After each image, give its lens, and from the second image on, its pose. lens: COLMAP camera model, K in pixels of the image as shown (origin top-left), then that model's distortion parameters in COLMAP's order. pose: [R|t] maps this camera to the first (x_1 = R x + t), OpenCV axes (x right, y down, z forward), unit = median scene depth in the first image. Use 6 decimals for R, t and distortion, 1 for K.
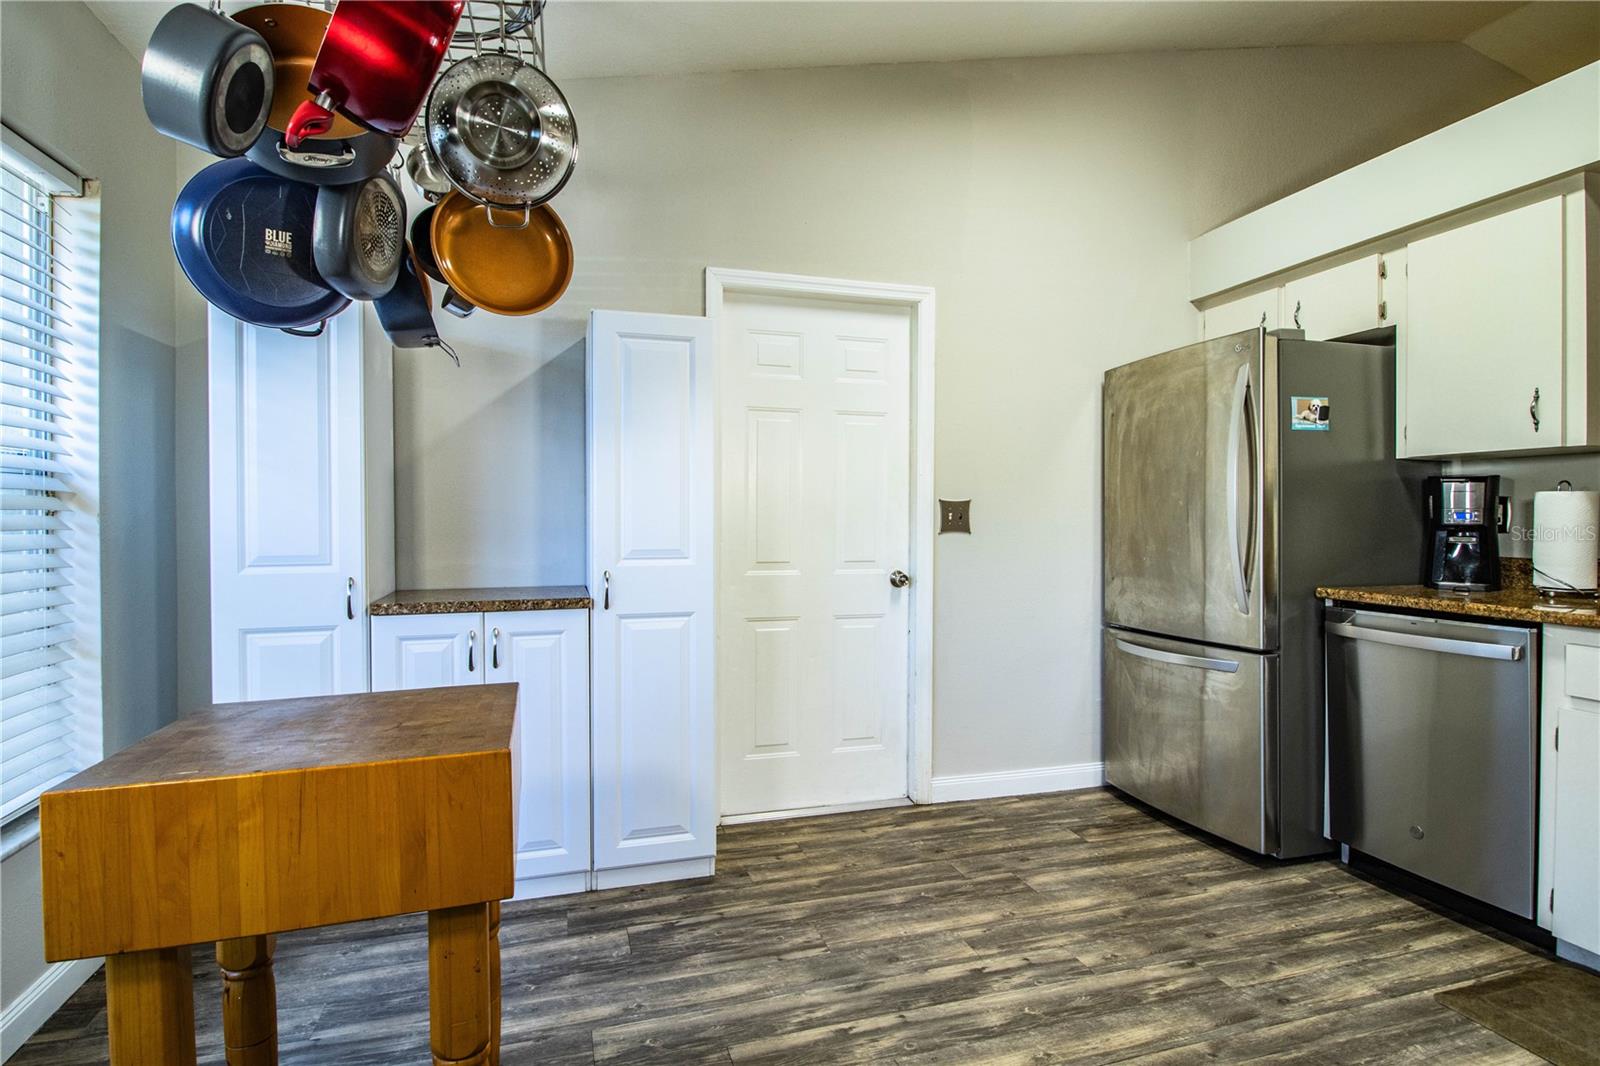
lens RADIAL K [[831.0, 0, 806.6], [0, 831.0, 522.7], [0, 0, 1]] dist [0.004941, -0.013398]
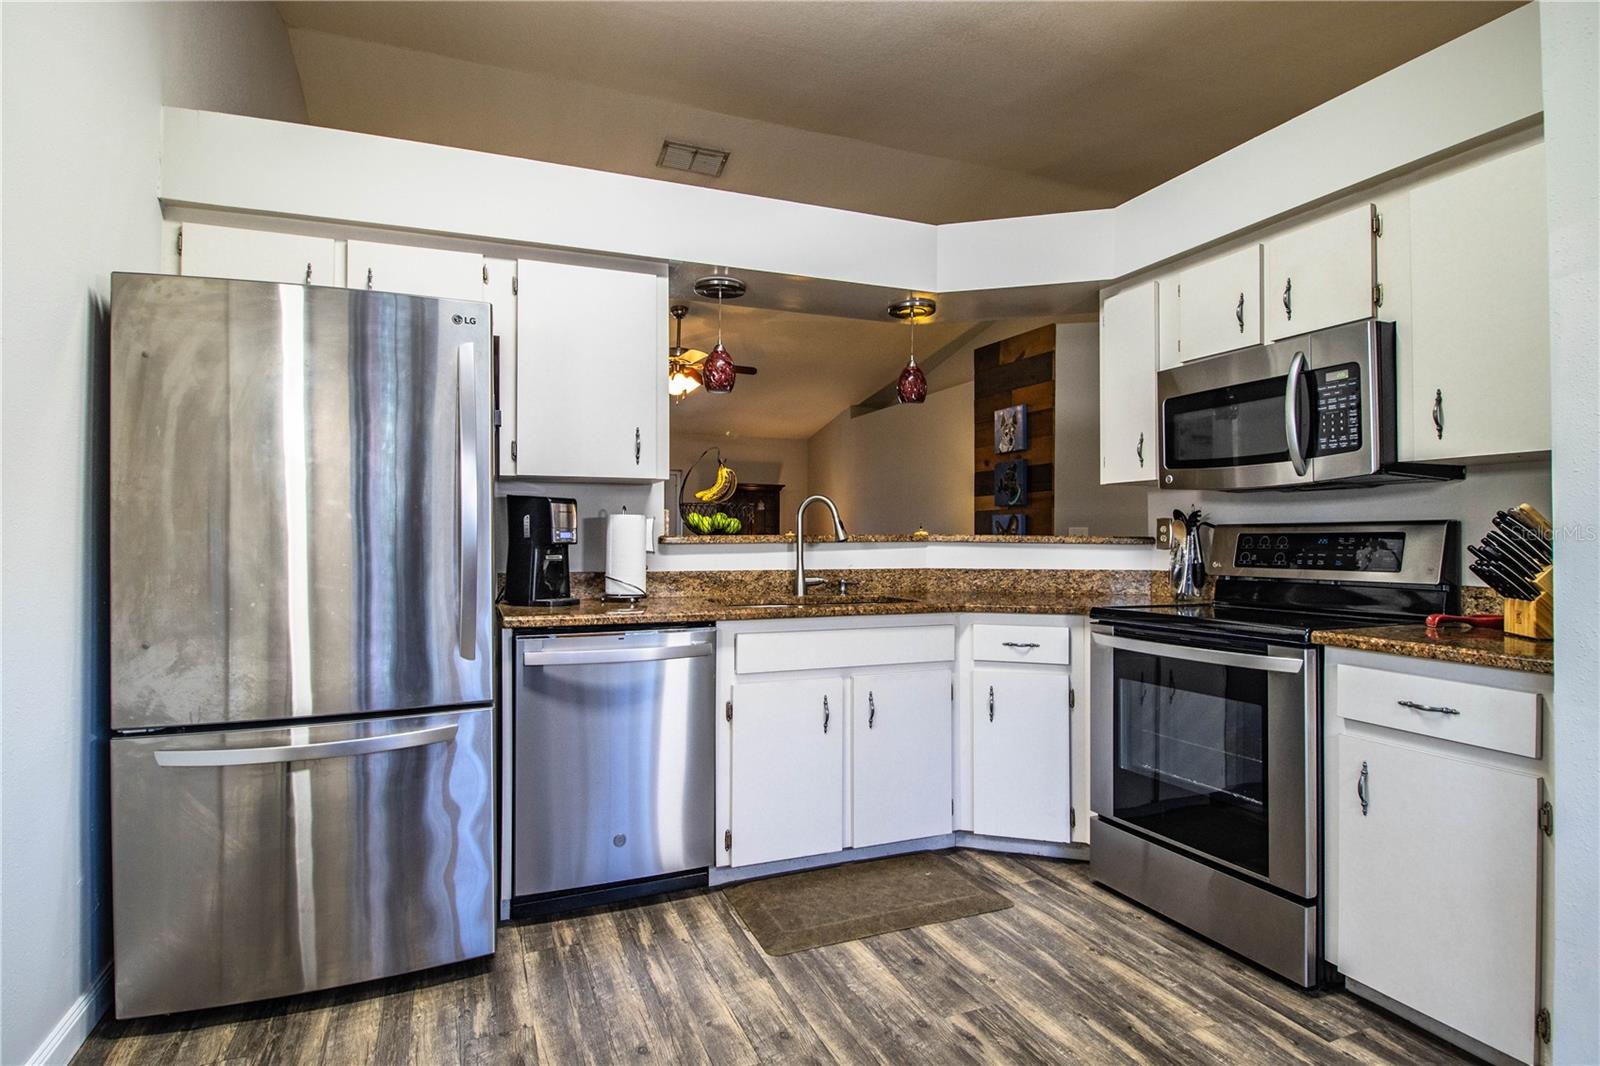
lens RADIAL K [[831.0, 0, 808.8], [0, 831.0, 522.9], [0, 0, 1]] dist [0.004941, -0.013398]
pose [[-0.096620, 0.014331, 0.995218, -0.311698], [0.008161, 0.999874, -0.013606, -0.006721], [-0.995288, 0.006807, -0.096725, 0.821423]]
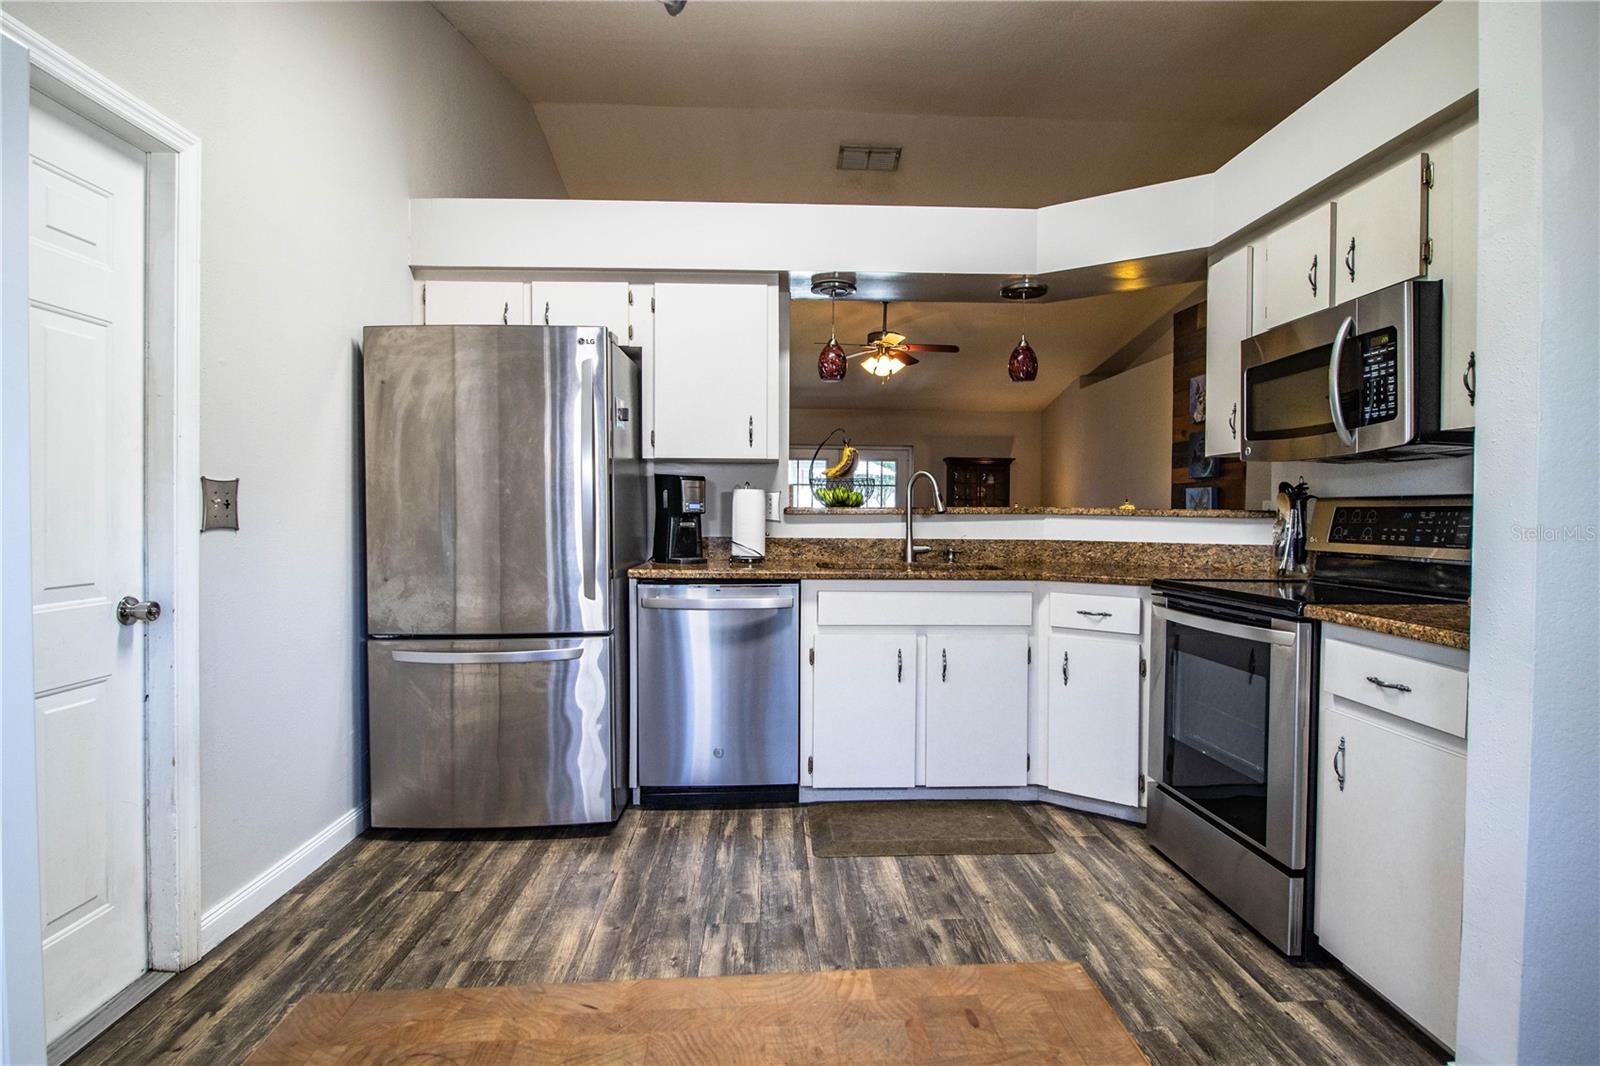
lens RADIAL K [[831.0, 0, 812.2], [0, 831.0, 522.9], [0, 0, 1]] dist [0.004941, -0.013398]
pose [[0.242751, -0.016692, 0.969945, -0.447281], [0.003595, 0.999861, 0.016307, -0.002258], [-0.970082, -0.000472, 0.242777, 0.521265]]
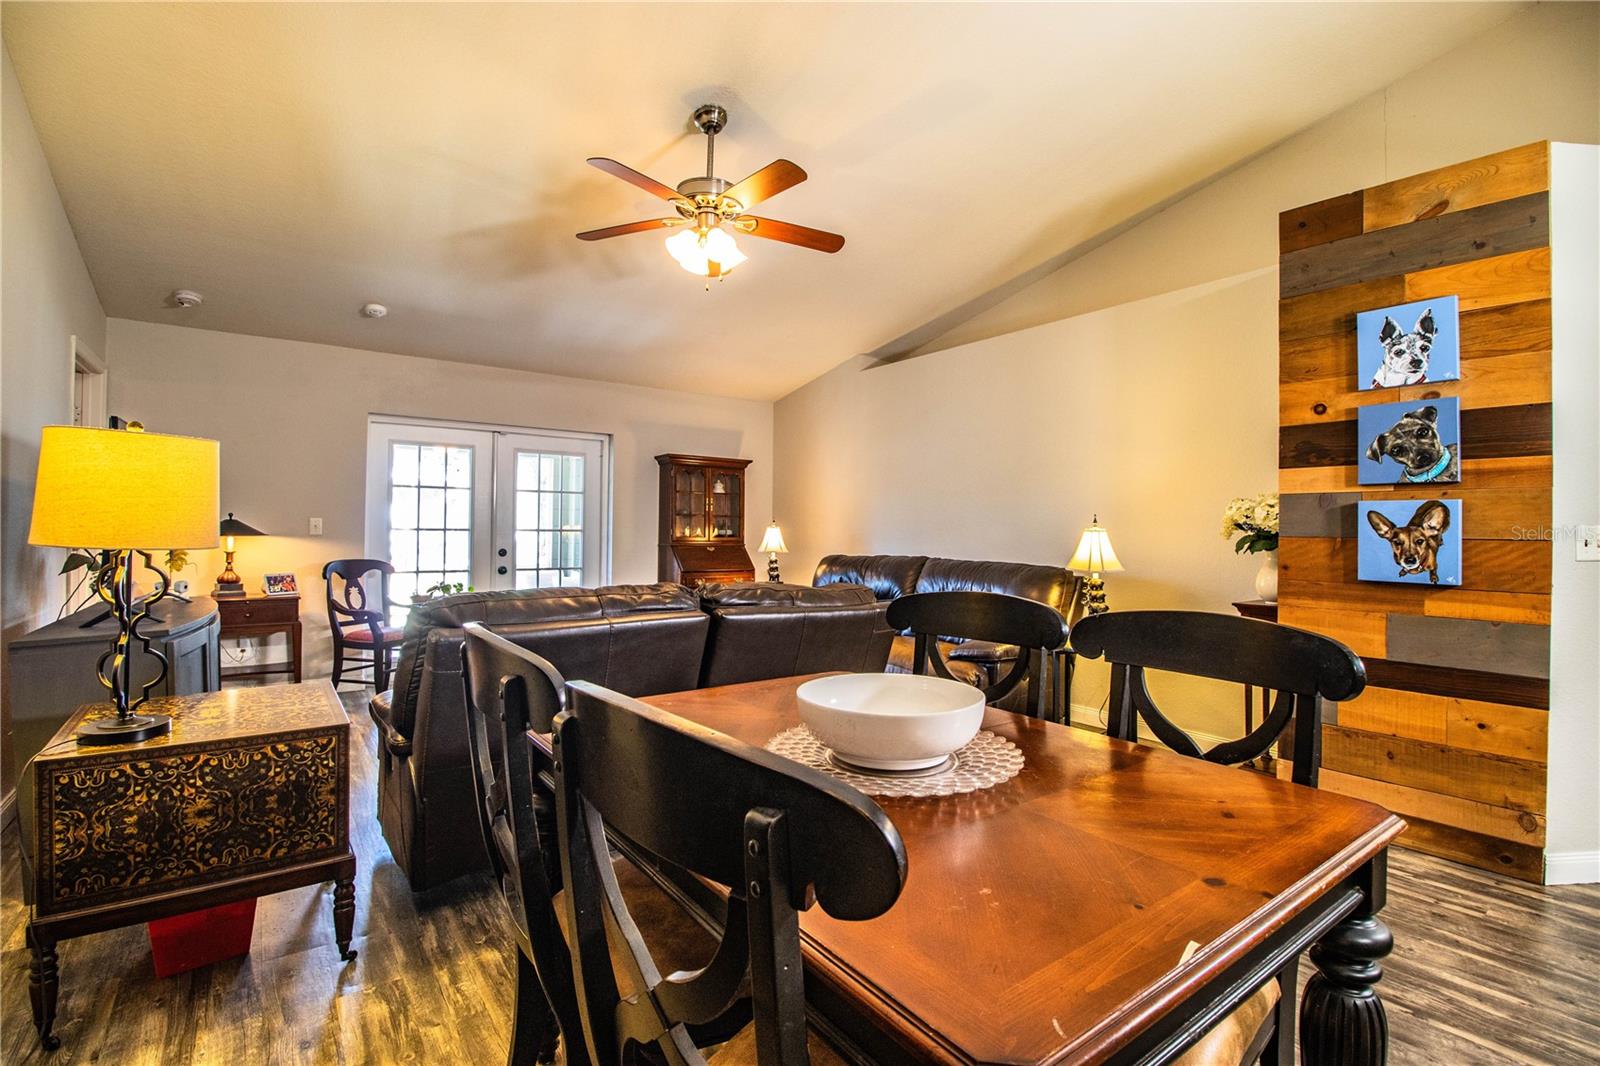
lens RADIAL K [[738.7, 0, 803.1], [0, 738.7, 525.7], [0, 0, 1]] dist [-0.003945, -0.010521]
pose [[-0.331740, -0.003972, 0.943363, 1.134720], [-0.002255, 0.999992, 0.003417, -0.019028], [-0.943368, -0.000993, -0.331746, 1.257318]]
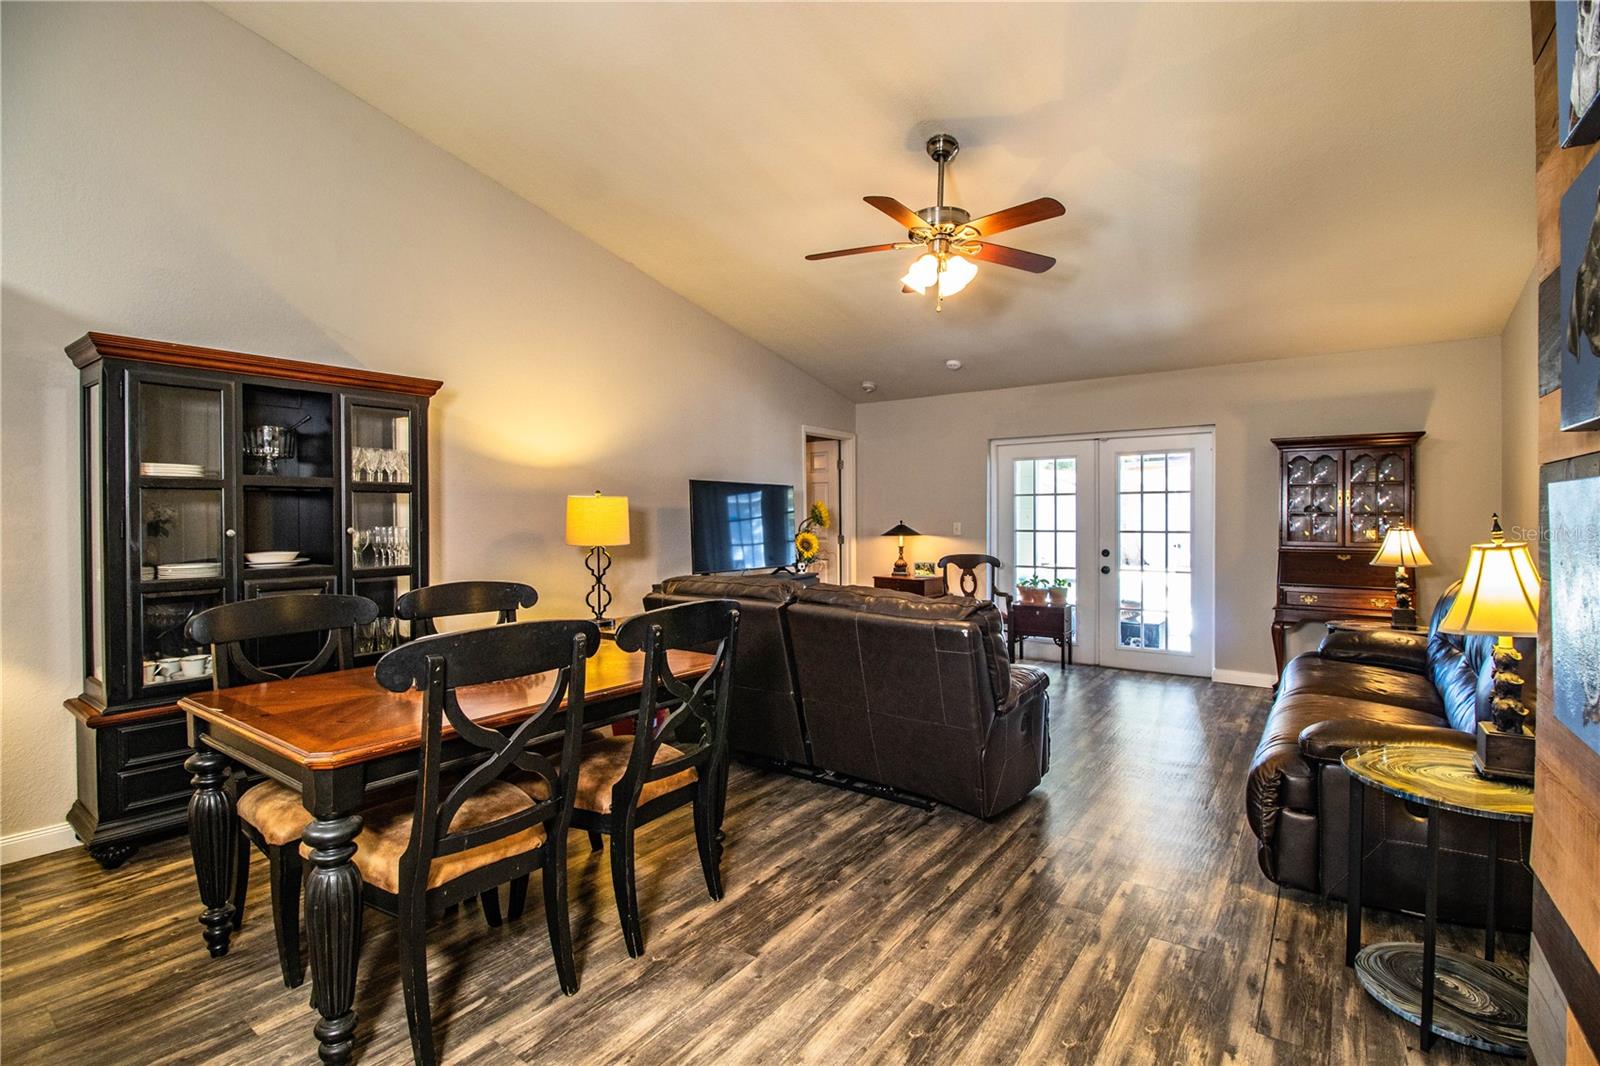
lens RADIAL K [[738.7, 0, 803.7], [0, 738.7, 523.2], [0, 0, 1]] dist [-0.003945, -0.010521]
pose [[0.795868, -0.012255, 0.605346, 1.372125], [0.013415, 0.999907, 0.002605, -0.042695], [-0.605321, 0.006047, 0.795958, 0.026469]]
